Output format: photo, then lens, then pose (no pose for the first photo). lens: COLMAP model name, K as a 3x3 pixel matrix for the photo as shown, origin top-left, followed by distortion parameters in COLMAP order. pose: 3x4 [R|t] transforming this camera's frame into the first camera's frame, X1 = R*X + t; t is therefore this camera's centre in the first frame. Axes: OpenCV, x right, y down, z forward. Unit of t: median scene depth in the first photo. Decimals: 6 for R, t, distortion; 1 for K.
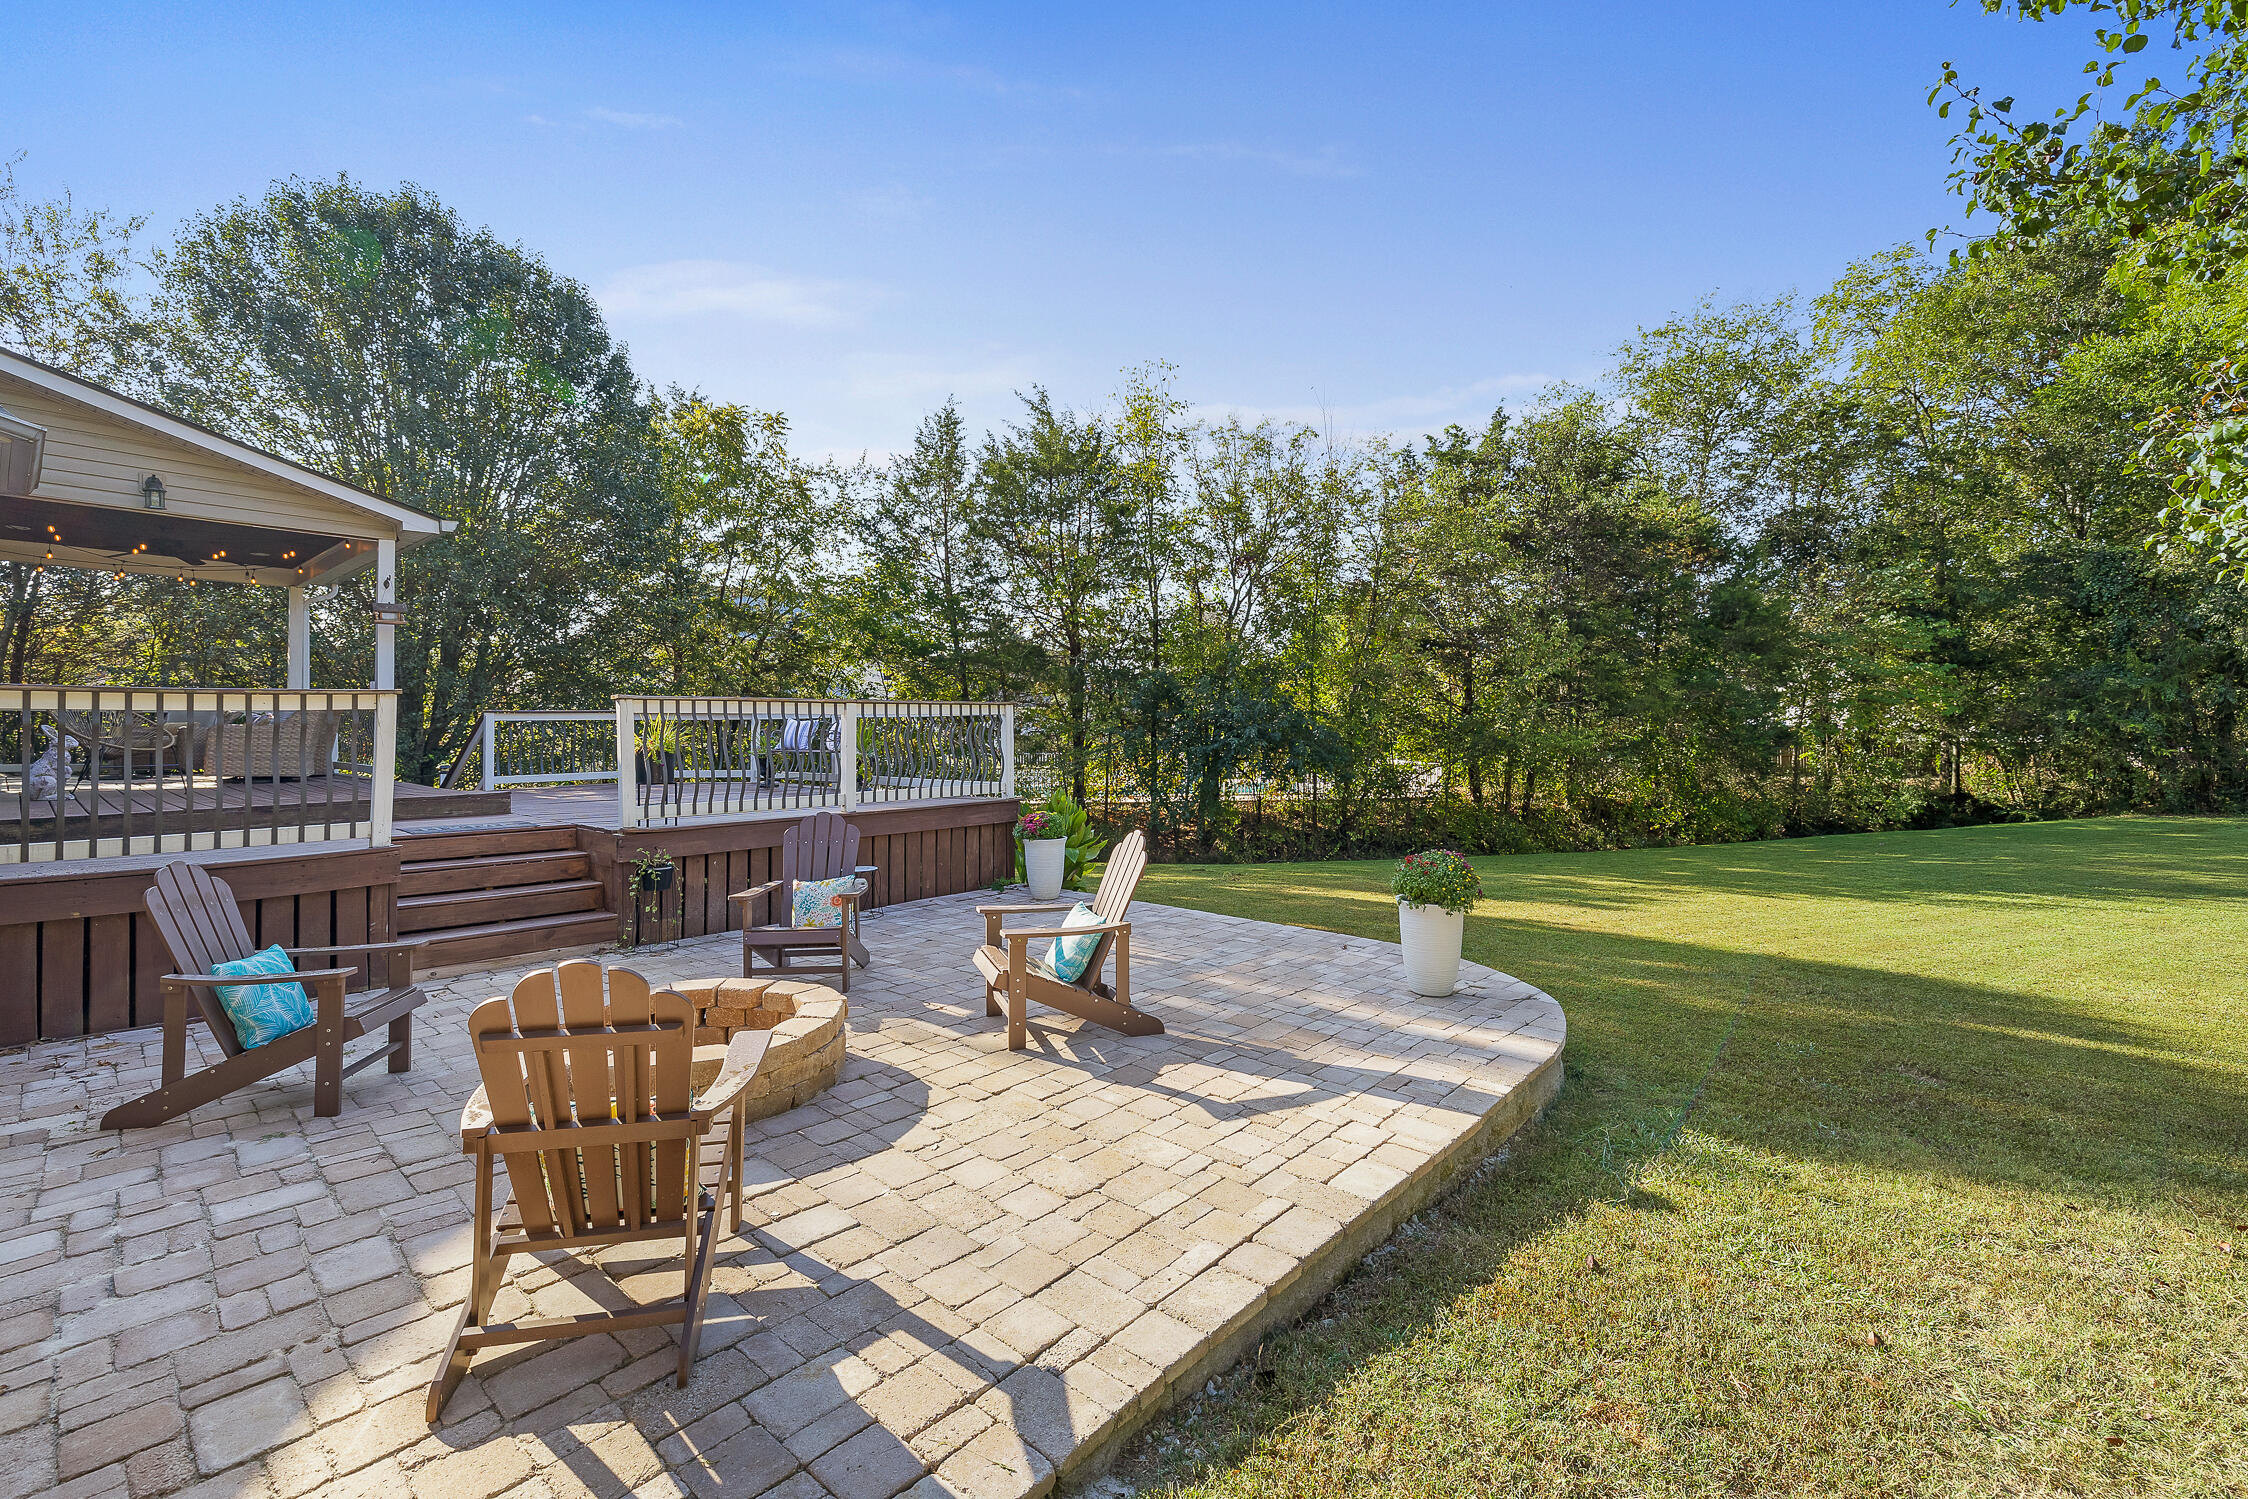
lens RADIAL K [[1001.8, 0, 1118.3], [0, 1001.8, 680.0], [0, 0, 1]] dist [0.001773, 0.000300]
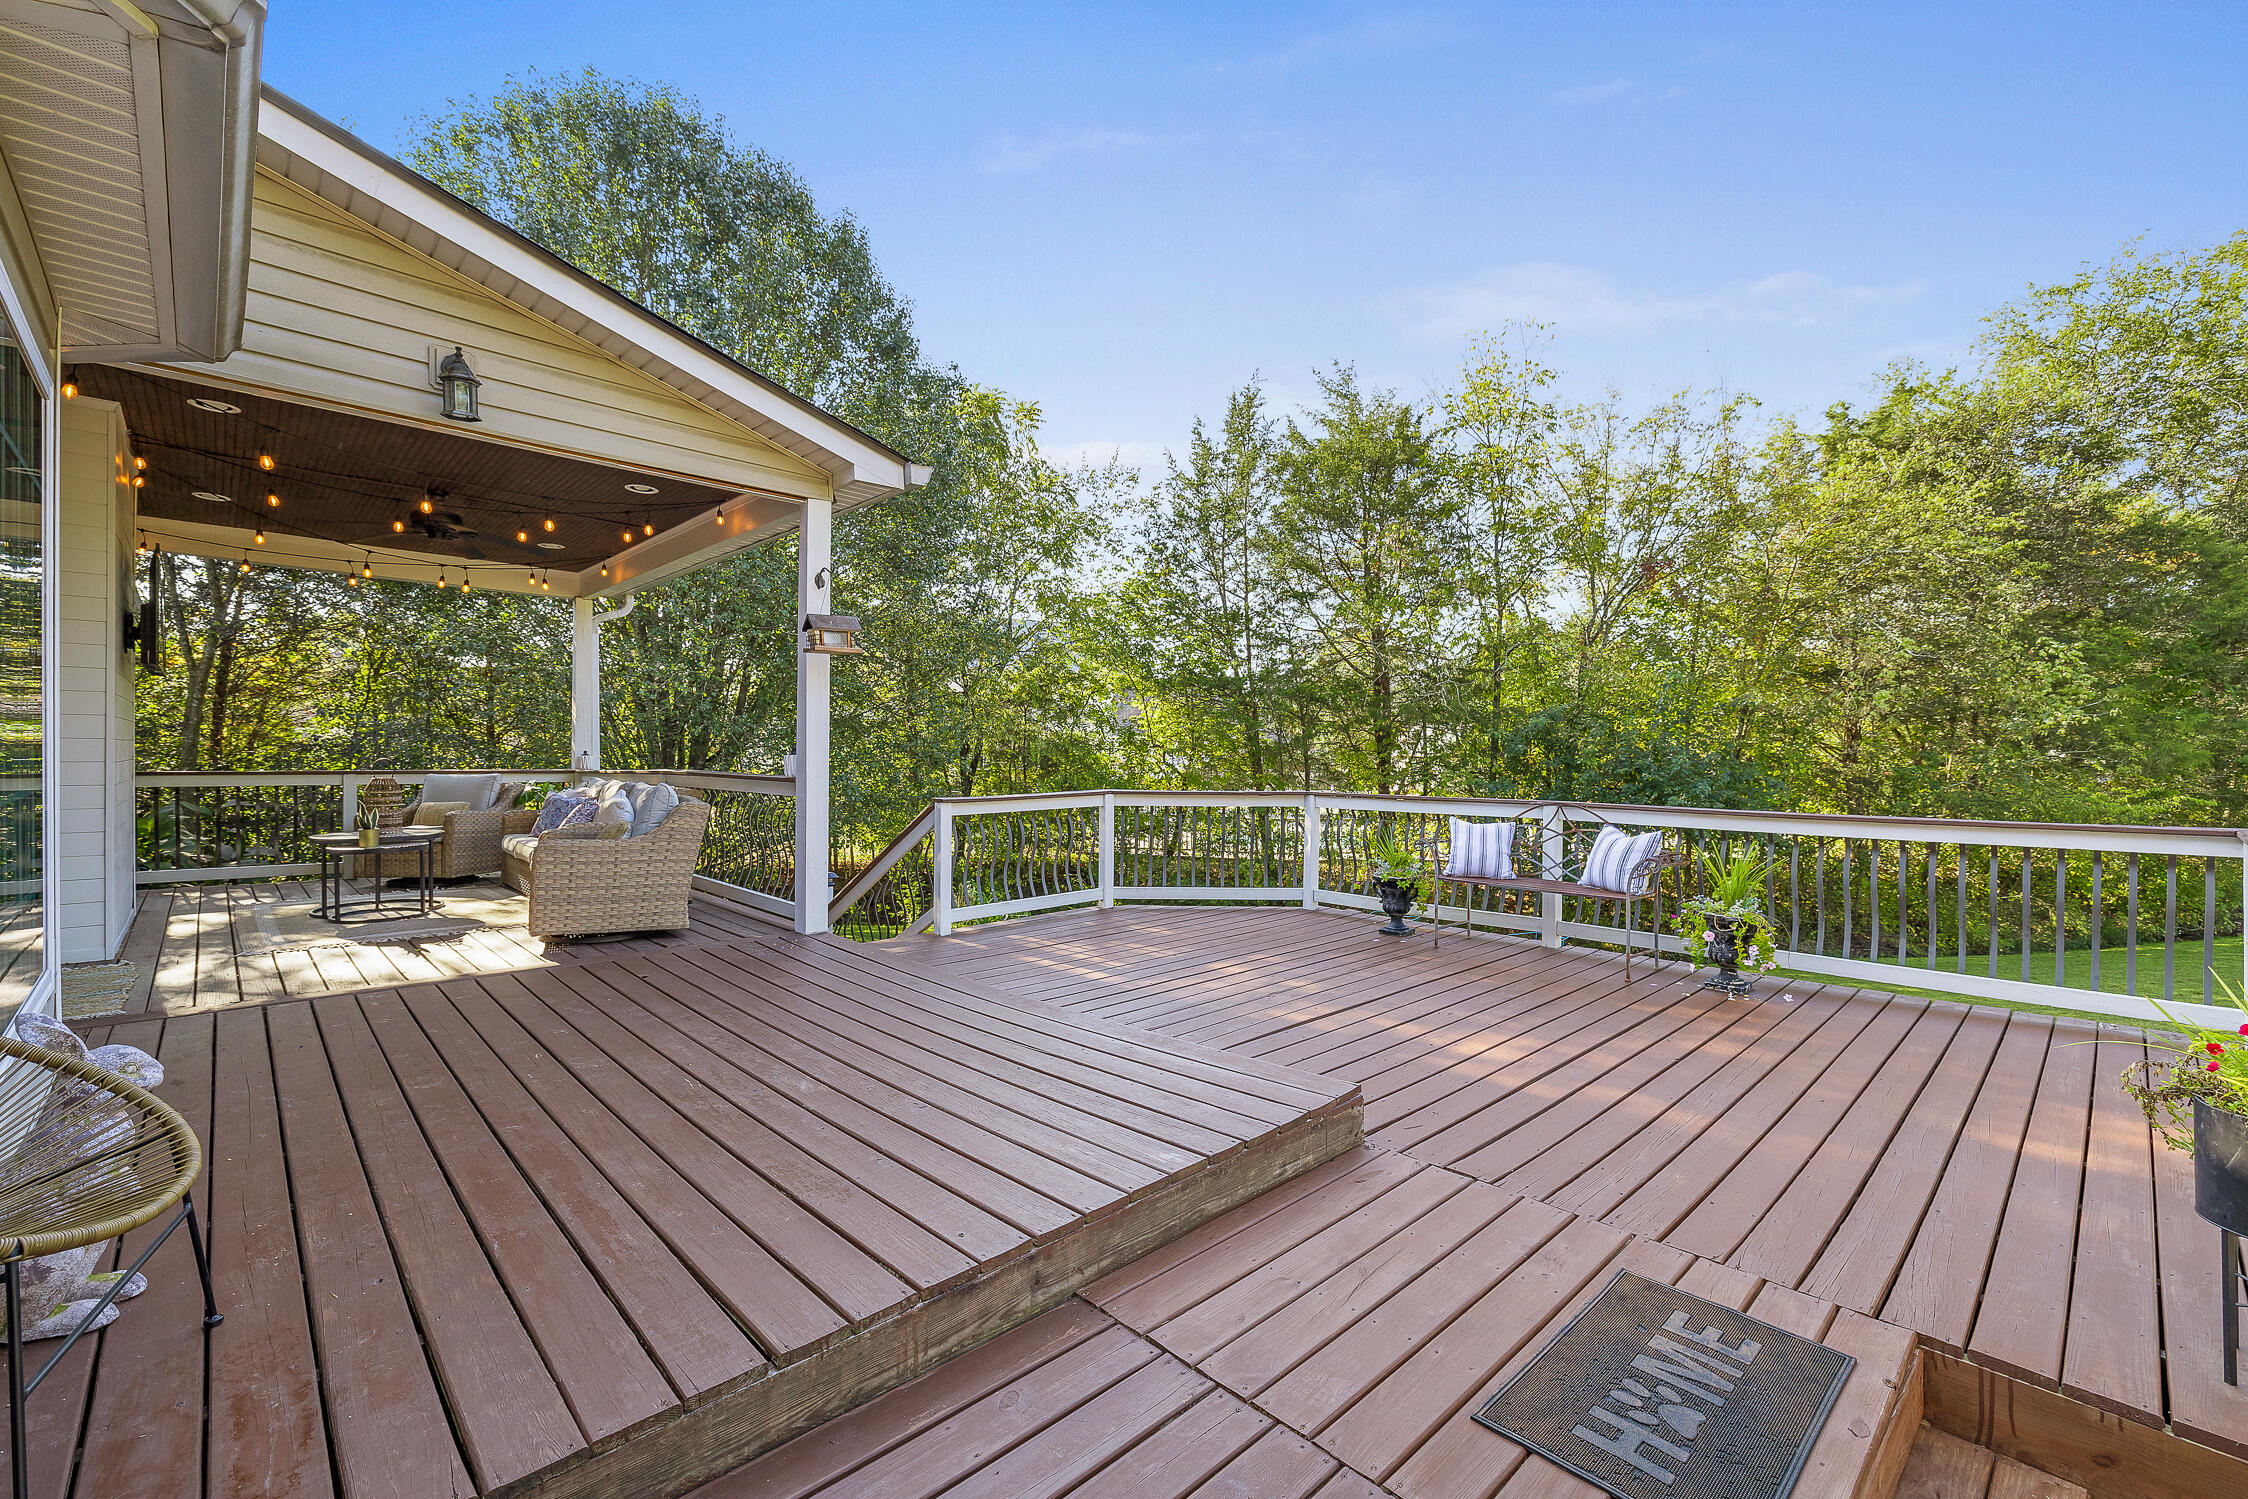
lens RADIAL K [[955.5, 0, 1125.5], [0, 955.5, 734.9], [0, 0, 1]] dist [-0.002037, -0.000112]
pose [[0.997233, 0.004556, -0.074194, -0.235346], [-0.002048, 0.999425, 0.033837, -0.012566], [0.074306, -0.033592, 0.996670, 0.217155]]
